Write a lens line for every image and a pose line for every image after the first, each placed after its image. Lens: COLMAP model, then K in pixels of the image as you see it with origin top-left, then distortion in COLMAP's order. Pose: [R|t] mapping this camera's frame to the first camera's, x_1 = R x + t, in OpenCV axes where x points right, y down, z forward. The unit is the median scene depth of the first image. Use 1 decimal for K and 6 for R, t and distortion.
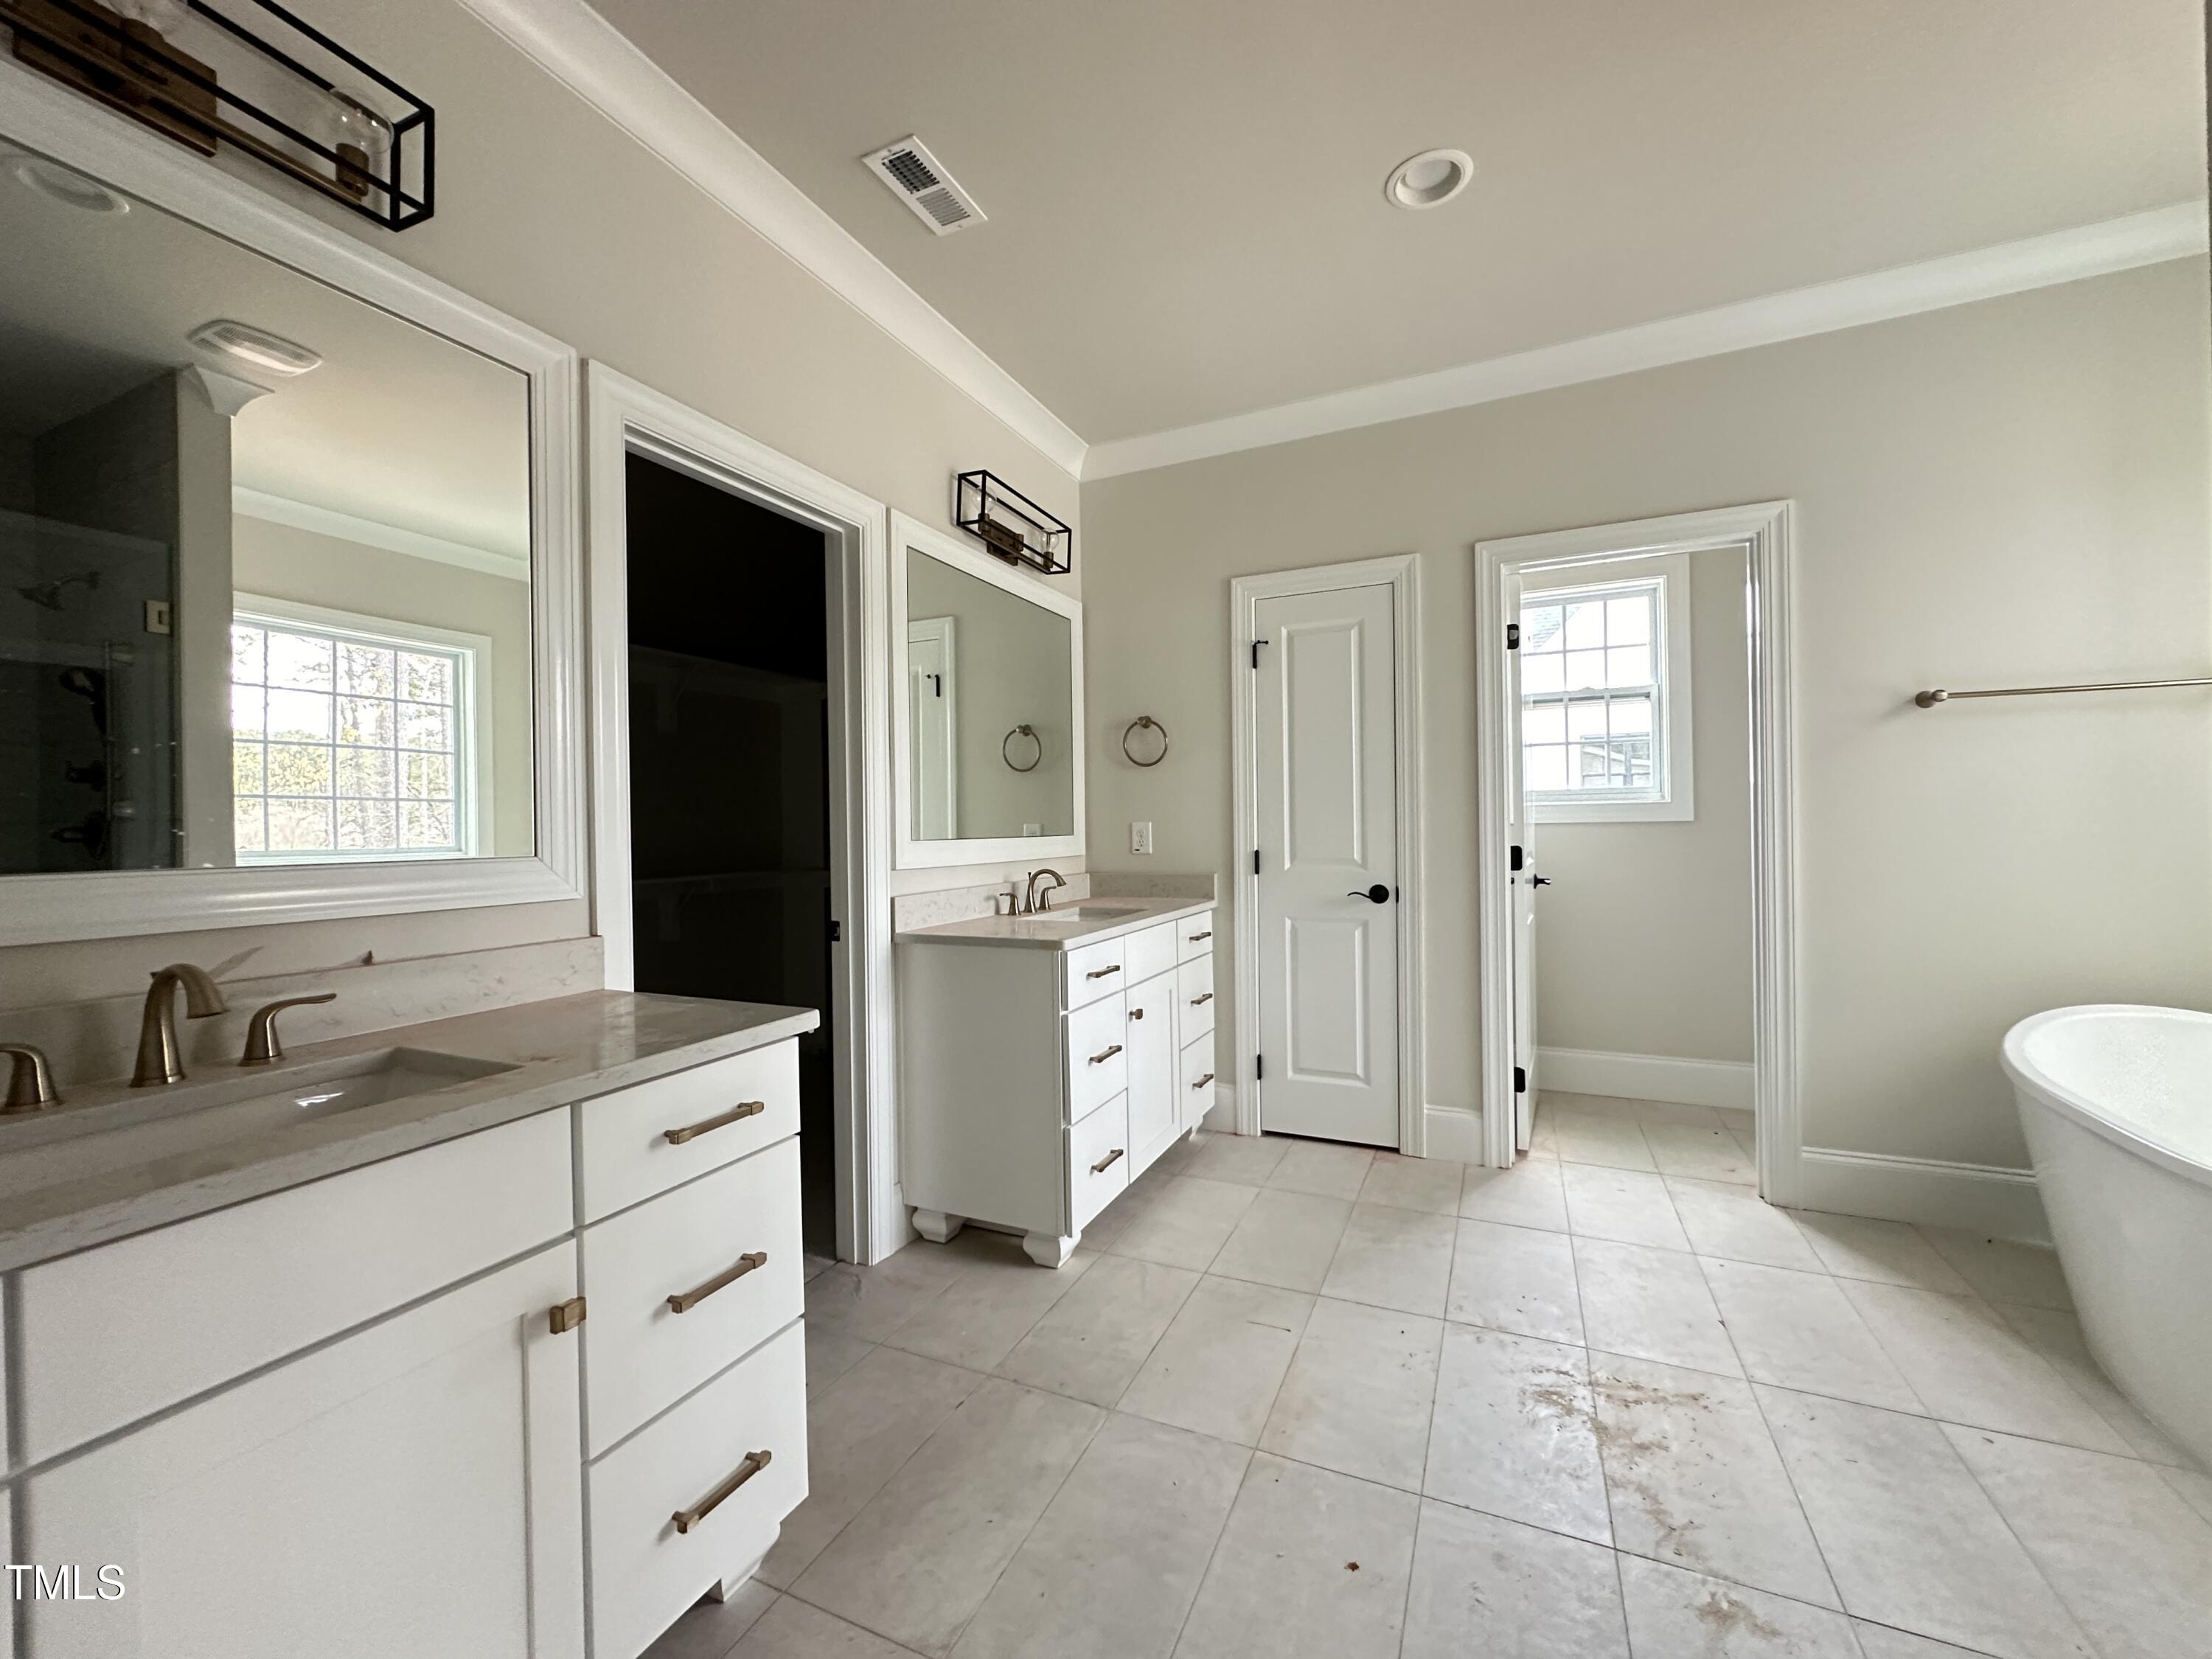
lens RADIAL K [[881.3, 0, 1106.2], [0, 881.3, 832.4], [0, 0, 1]] dist [-0.002876, 0.000869]
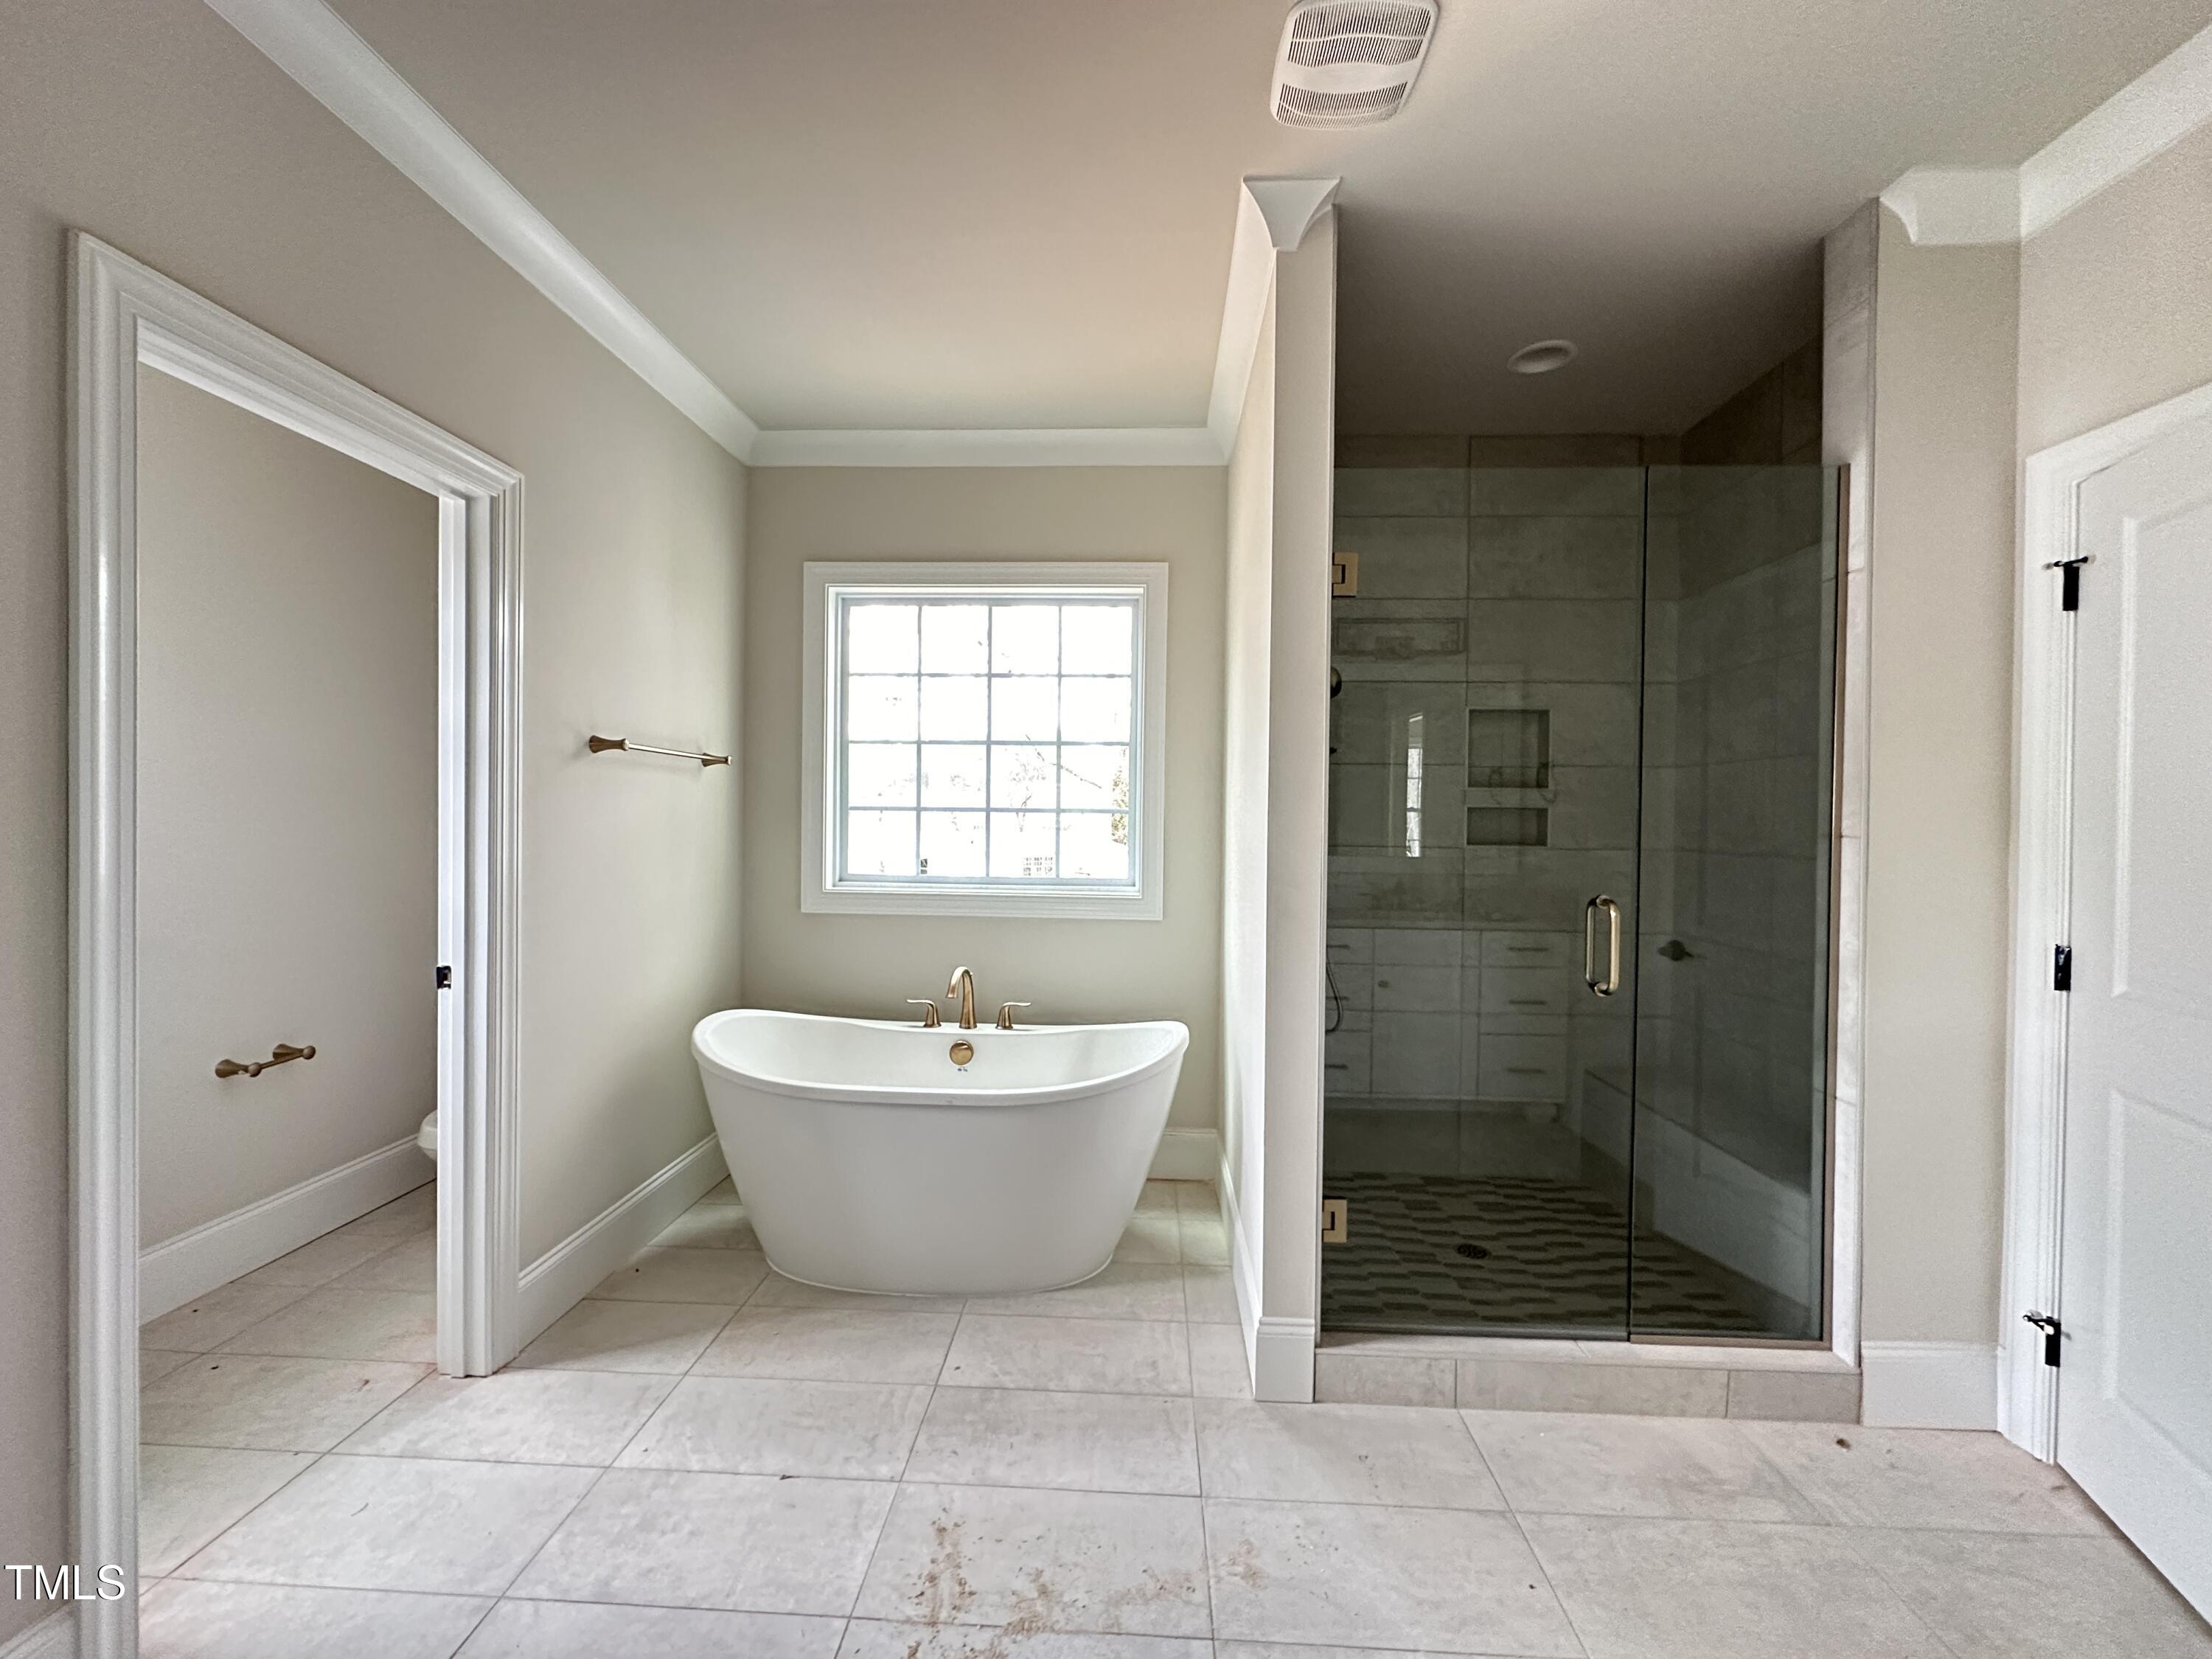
lens RADIAL K [[881.3, 0, 1092.8], [0, 881.3, 822.6], [0, 0, 1]] dist [-0.002876, 0.000869]
pose [[-0.369201, 0.014569, 0.929235, -0.152926], [0.002710, 0.999890, -0.014600, -0.044708], [-0.929346, -0.002873, -0.369200, 0.767071]]
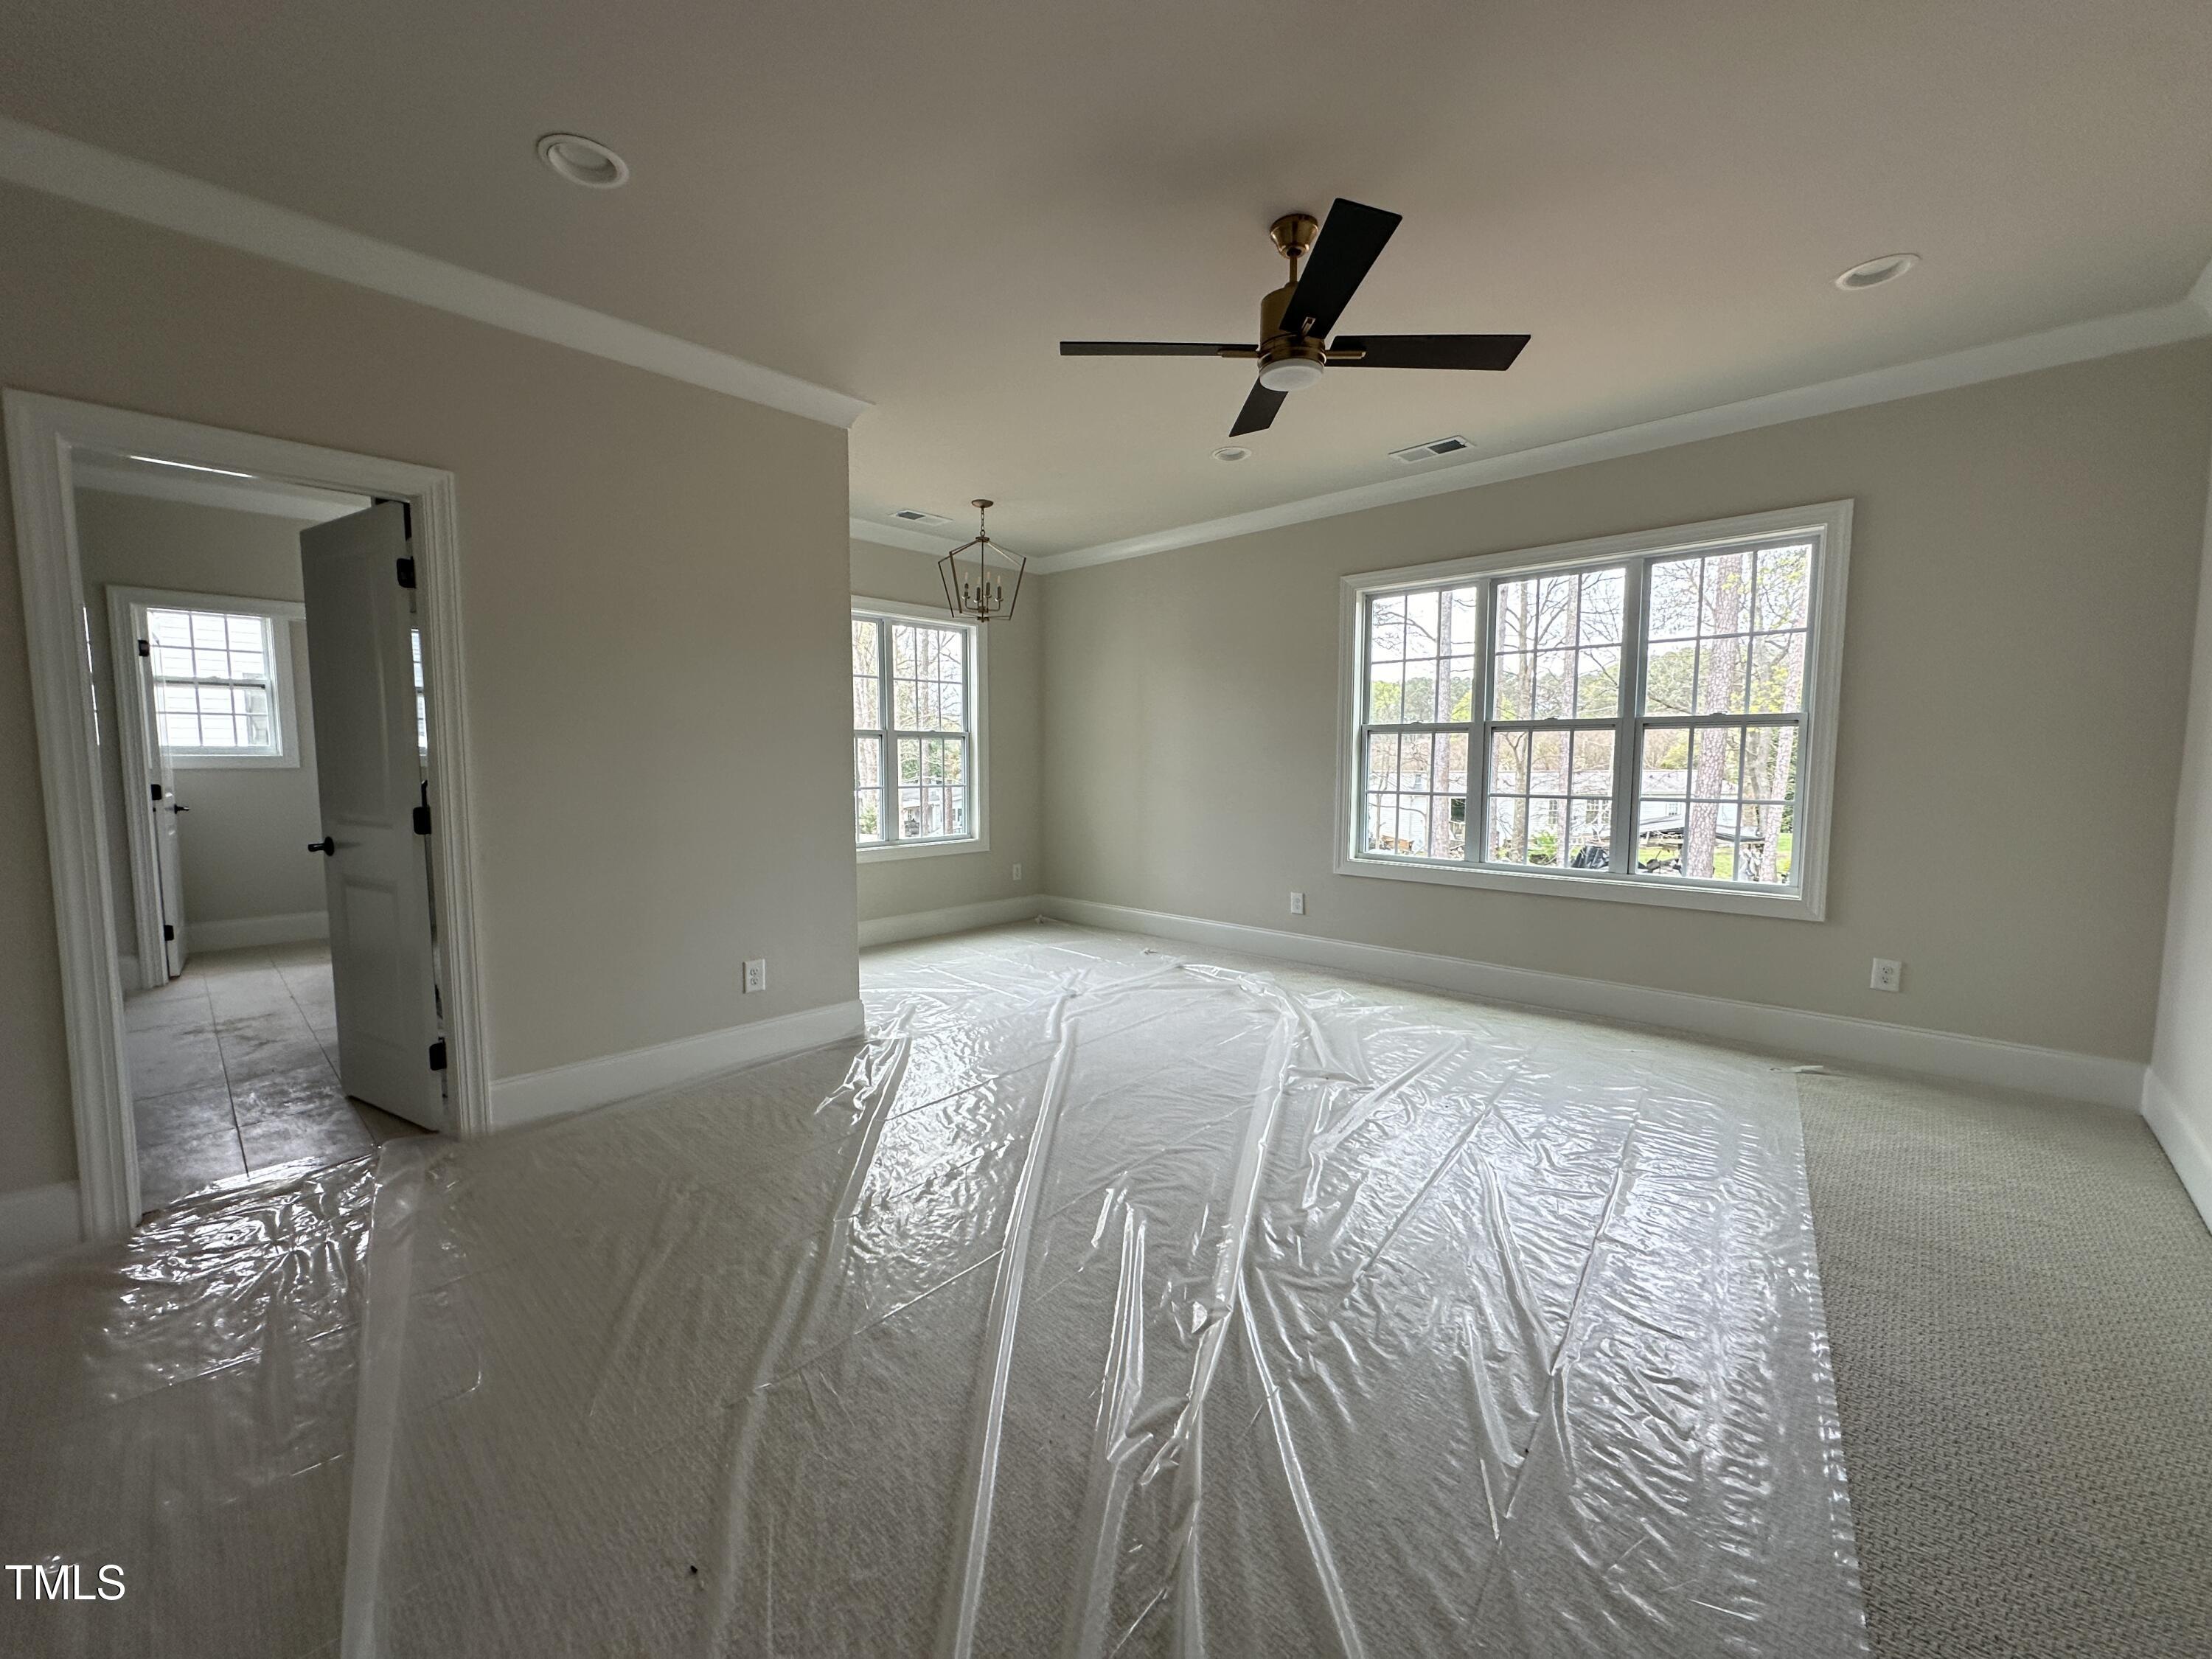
lens RADIAL K [[881.3, 0, 1104.9], [0, 881.3, 837.1], [0, 0, 1]] dist [-0.002876, 0.000869]
pose [[0.313122, -0.065331, 0.947463, -0.538296], [-0.004540, 0.997517, 0.070283, -0.009109], [-0.949702, -0.026308, 0.312048, -1.193012]]
